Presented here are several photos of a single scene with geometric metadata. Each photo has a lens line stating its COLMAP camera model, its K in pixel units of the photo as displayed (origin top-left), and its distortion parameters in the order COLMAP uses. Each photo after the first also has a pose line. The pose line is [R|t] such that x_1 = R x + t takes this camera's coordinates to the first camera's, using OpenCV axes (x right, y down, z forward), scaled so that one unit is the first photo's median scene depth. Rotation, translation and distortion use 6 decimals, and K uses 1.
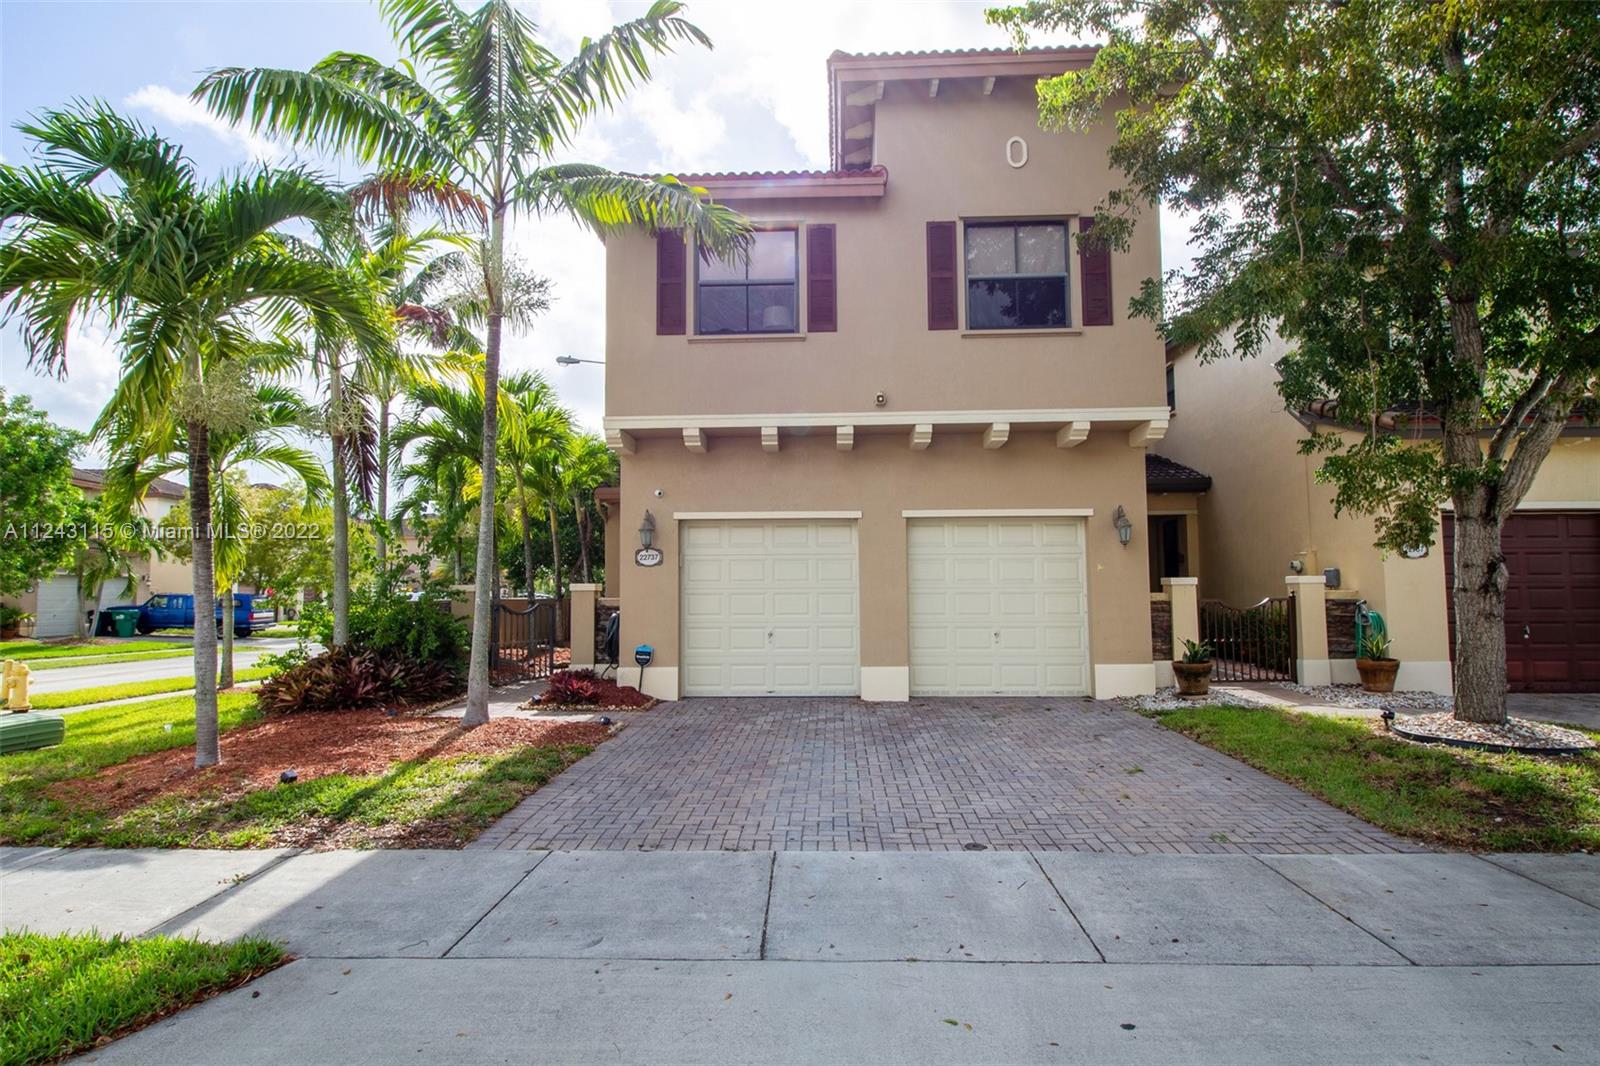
lens RADIAL K [[892.7, 0, 802.1], [0, 892.7, 534.6], [0, 0, 1]] dist [0.003246, -0.000340]
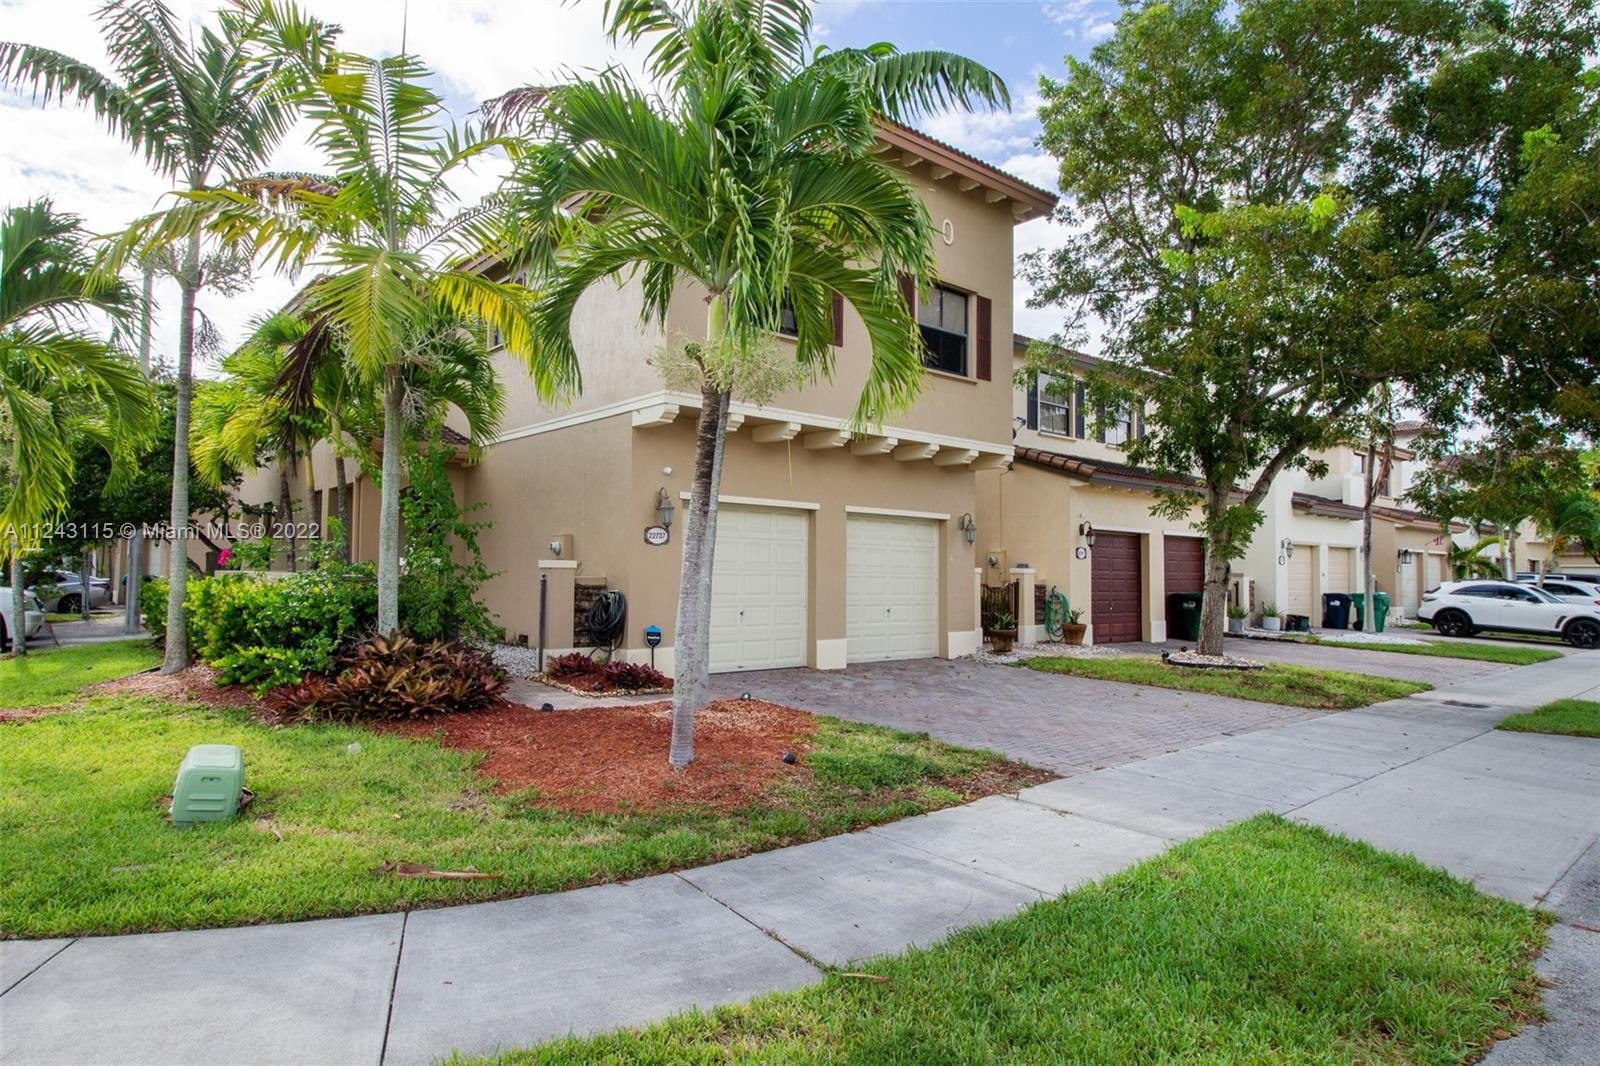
lens RADIAL K [[892.7, 0, 799.2], [0, 892.7, 529.2], [0, 0, 1]] dist [0.003246, -0.000340]
pose [[0.744506, 0.050775, 0.665682, -0.718660], [-0.070292, 0.997523, 0.002529, 0.005064], [-0.663905, -0.048675, 0.746232, 0.166861]]
